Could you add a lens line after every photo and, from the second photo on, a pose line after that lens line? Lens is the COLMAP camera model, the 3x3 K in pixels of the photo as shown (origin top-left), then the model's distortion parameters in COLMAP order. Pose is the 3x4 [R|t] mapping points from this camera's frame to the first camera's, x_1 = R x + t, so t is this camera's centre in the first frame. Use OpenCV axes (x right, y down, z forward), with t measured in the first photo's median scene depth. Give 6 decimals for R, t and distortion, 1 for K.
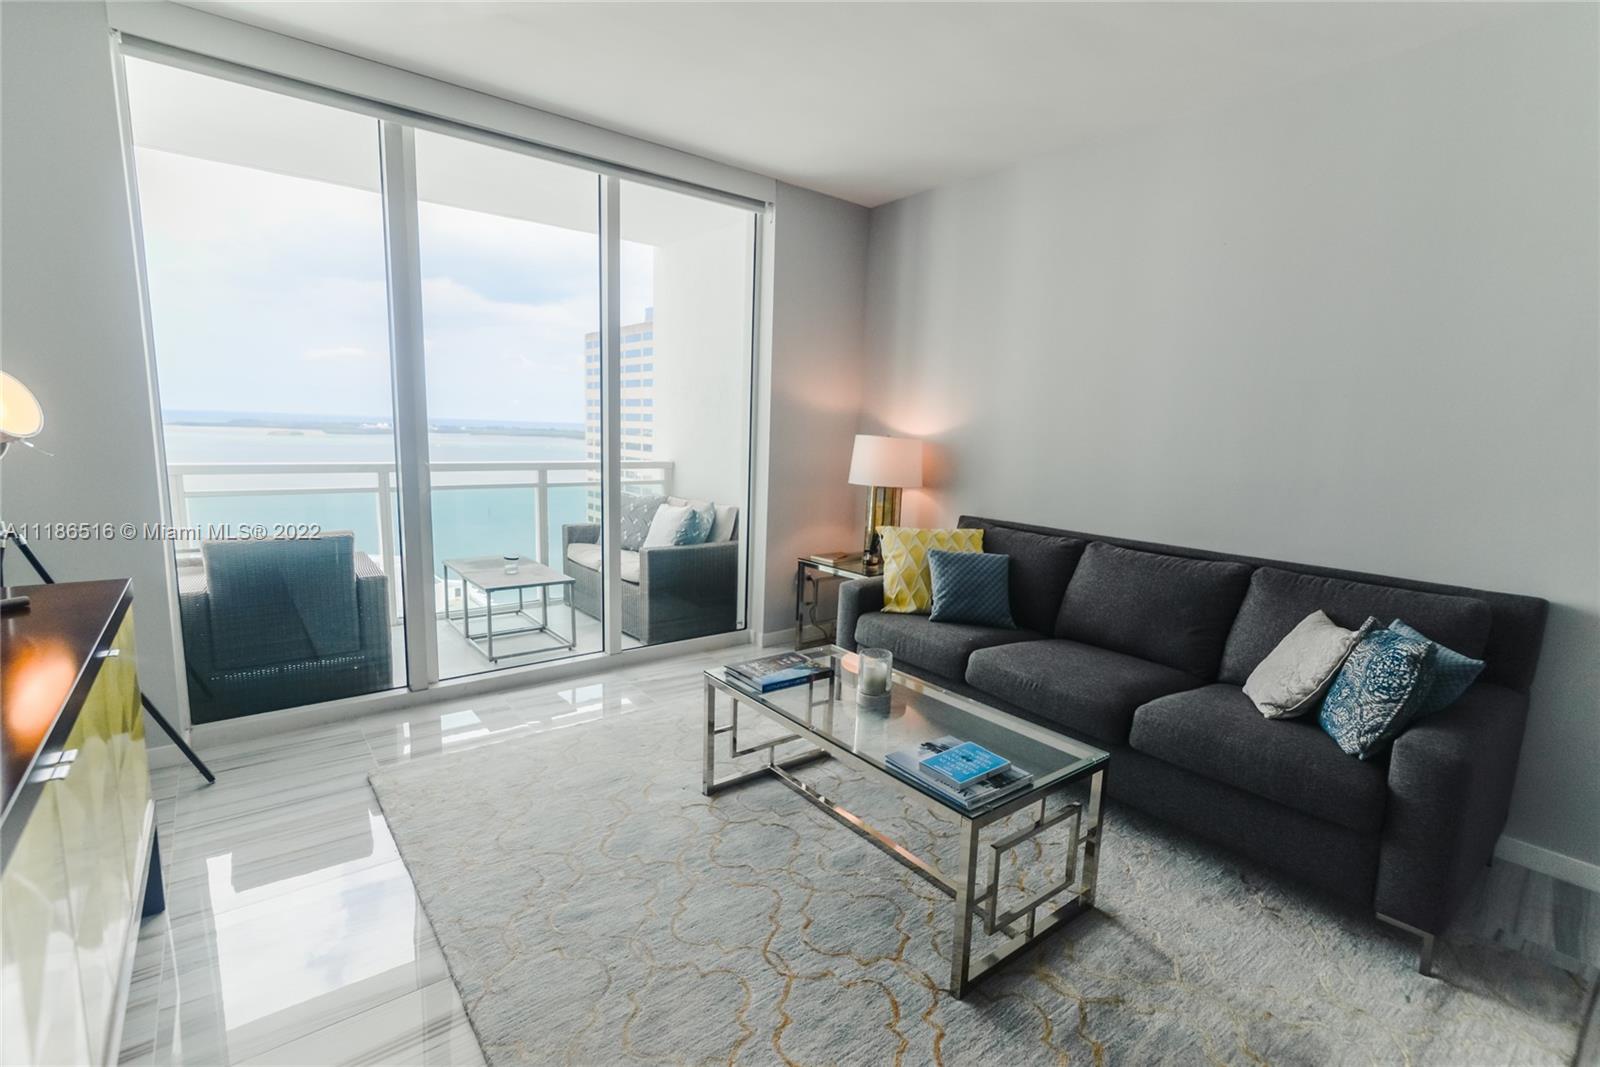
lens RADIAL K [[732.0, 0, 803.2], [0, 732.0, 540.2], [0, 0, 1]] dist [0.001079, 0.002698]
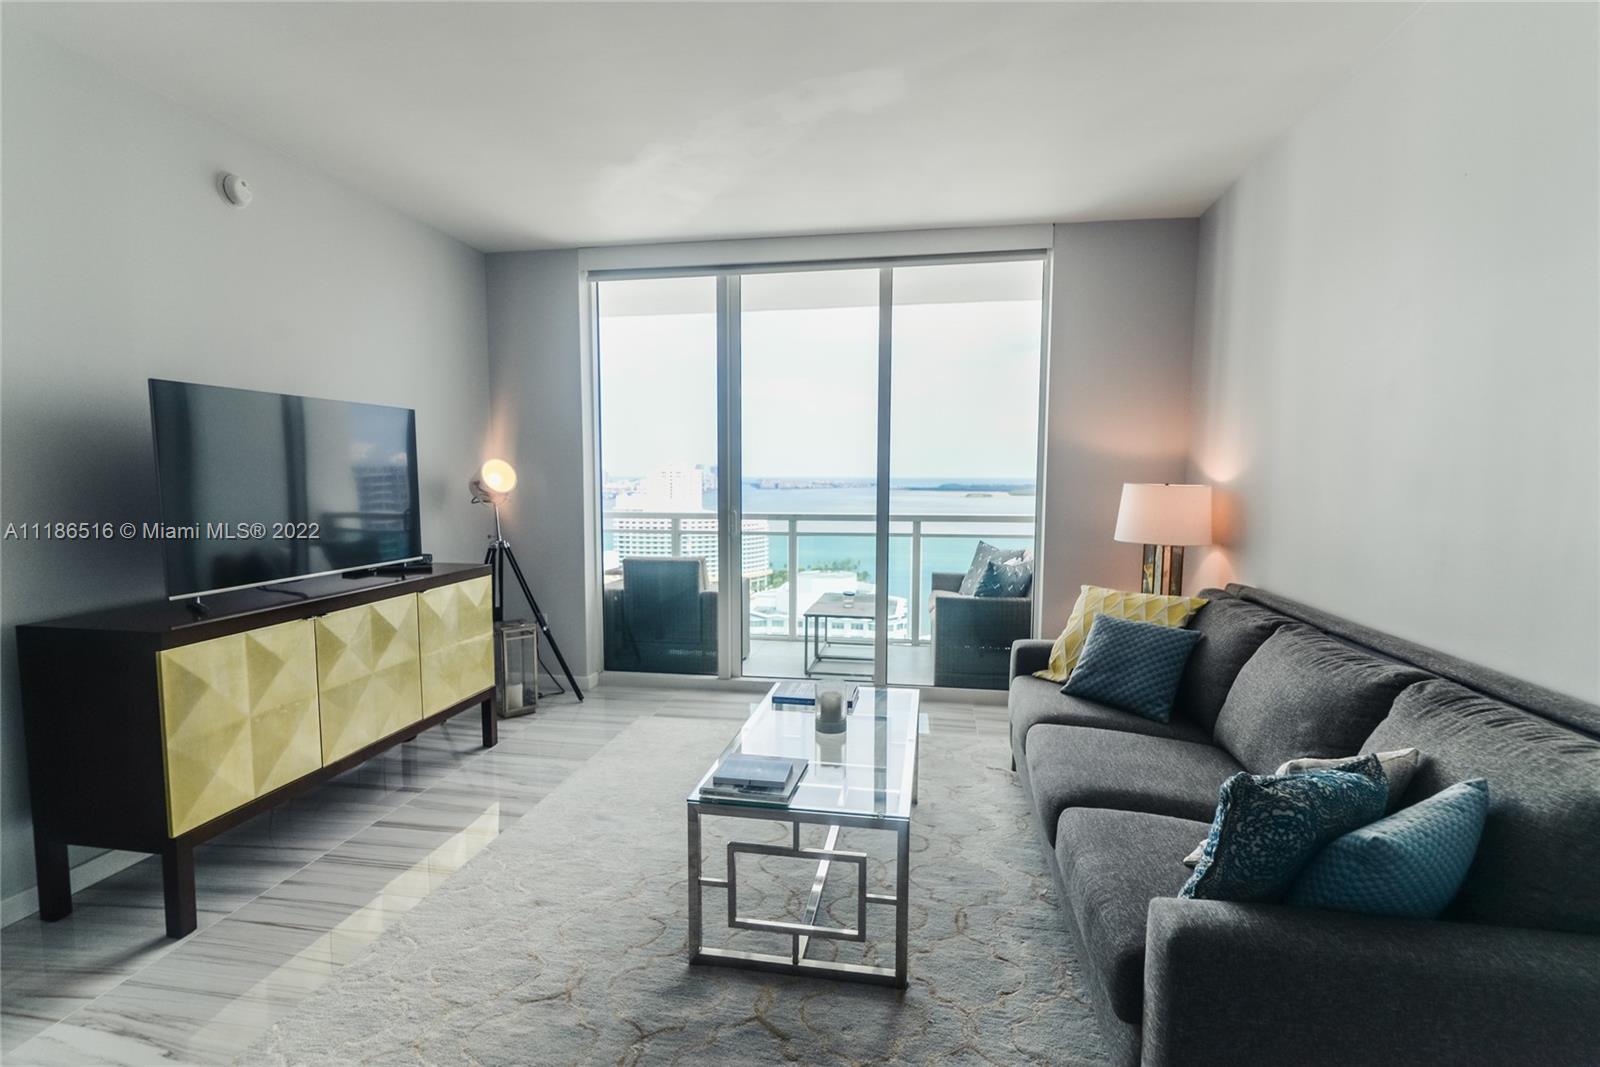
lens RADIAL K [[784.2, 0, 800.2], [0, 784.2, 538.9], [0, 0, 1]] dist [0.003016, 0.000303]
pose [[0.664601, 0.031320, -0.746542, 0.642449], [-0.096084, 0.994408, -0.043819, -0.000486], [0.740995, 0.100853, 0.663894, 0.126225]]
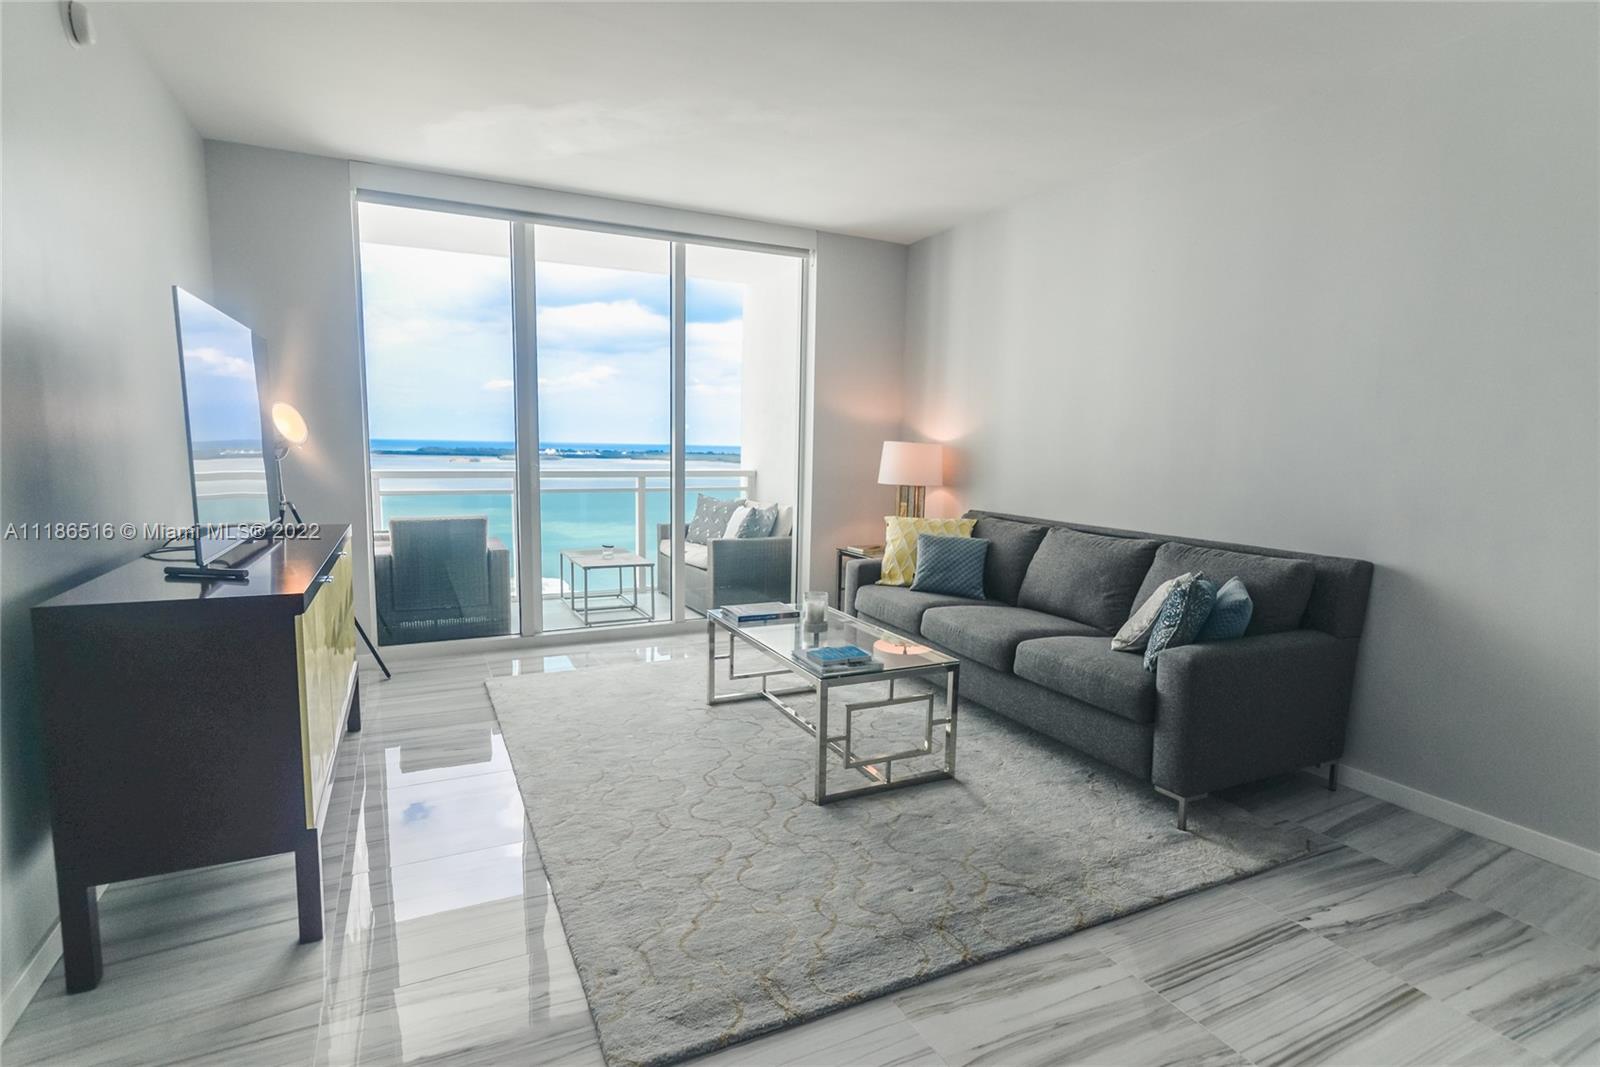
lens RADIAL K [[799.9, 0, 805.9], [0, 799.9, 539.1], [0, 0, 1]] dist [0.010044, 0.000434]
pose [[0.977892, 0.009448, -0.208897, 0.273322], [-0.017920, 0.999090, -0.038703, 0.077603], [0.208341, 0.041591, 0.977171, -0.323824]]
